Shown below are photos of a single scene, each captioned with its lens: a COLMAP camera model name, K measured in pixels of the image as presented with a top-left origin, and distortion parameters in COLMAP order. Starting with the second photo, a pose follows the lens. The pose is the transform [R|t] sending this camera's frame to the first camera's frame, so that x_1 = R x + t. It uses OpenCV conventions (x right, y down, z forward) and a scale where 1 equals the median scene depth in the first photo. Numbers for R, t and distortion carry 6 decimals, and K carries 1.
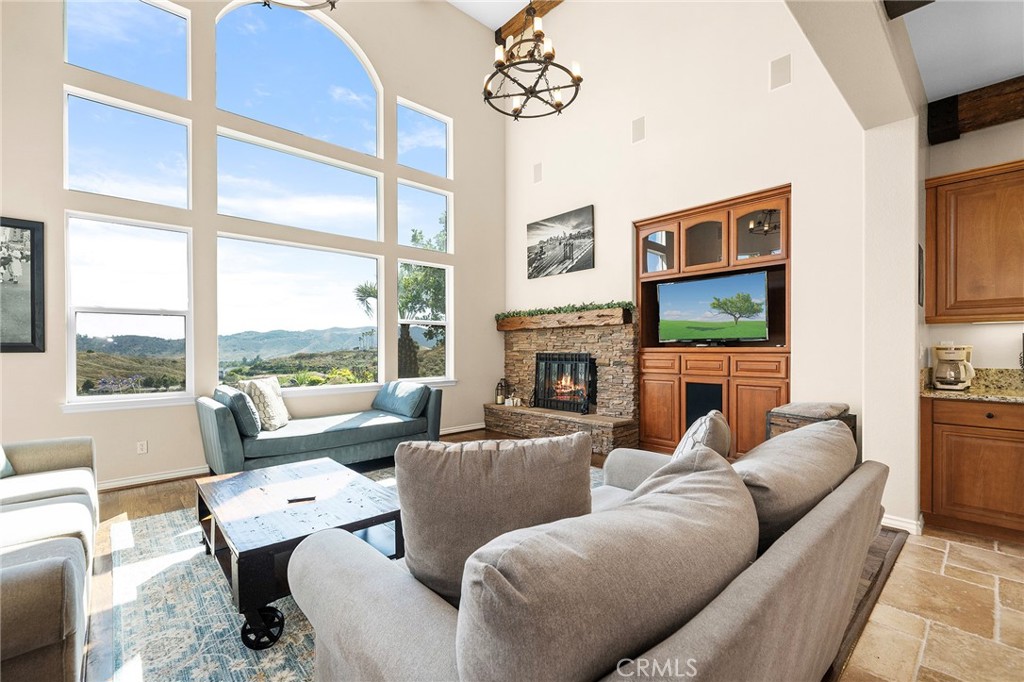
lens RADIAL K [[439.5, 0, 505.9], [0, 439.5, 352.8], [0, 0, 1]] dist [-0.001753, 0.001067]
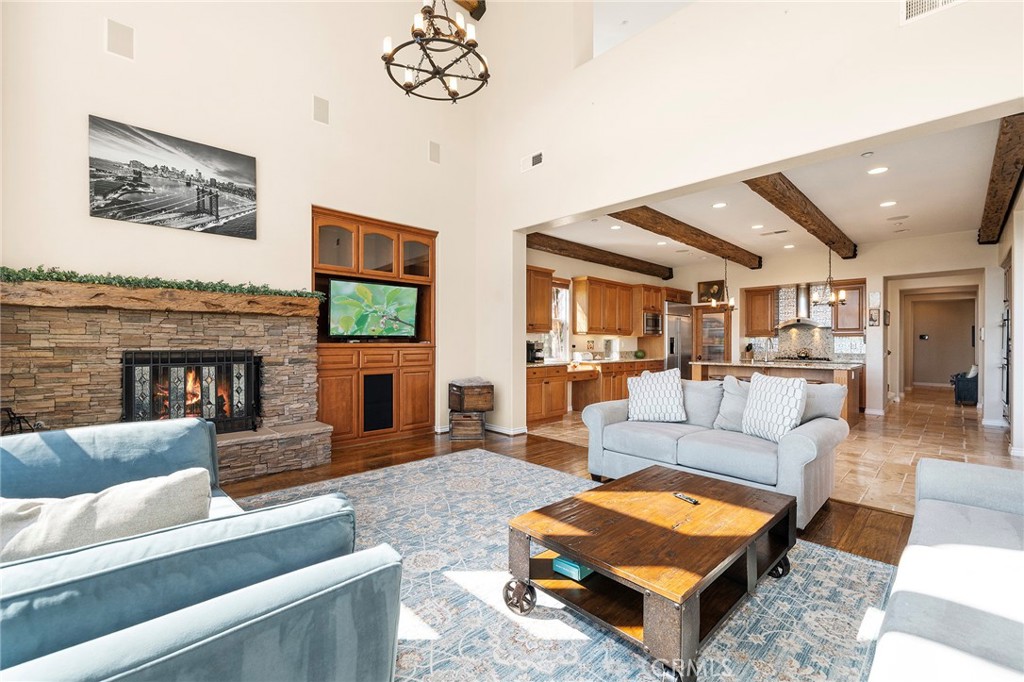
lens RADIAL K [[439.5, 0, 501.5], [0, 439.5, 344.0], [0, 0, 1]] dist [-0.001753, 0.001067]
pose [[-0.027558, 0.002516, 0.999617, -0.661802], [0.008665, 0.999960, -0.002278, -0.004258], [-0.999583, 0.008599, -0.027579, 0.664925]]
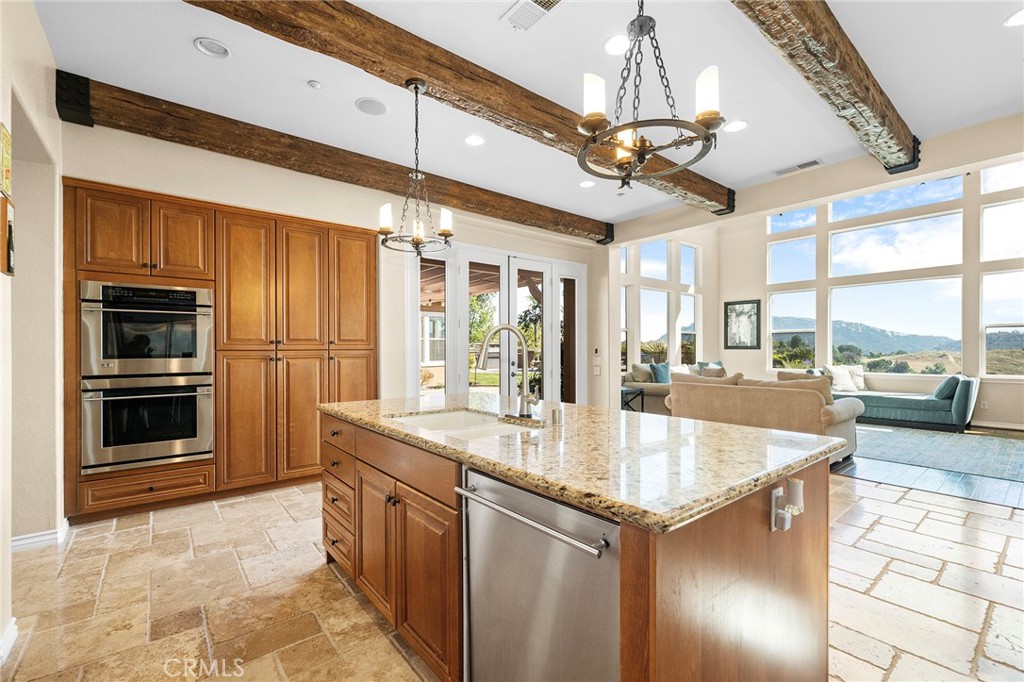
lens RADIAL K [[439.5, 0, 510.4], [0, 439.5, 348.5], [0, 0, 1]] dist [-0.001753, 0.001067]
pose [[-0.061328, 0.008343, -0.998083, 1.112419], [-0.010609, 0.999903, 0.009010, -0.007885], [0.998061, 0.011141, -0.061234, -0.223034]]
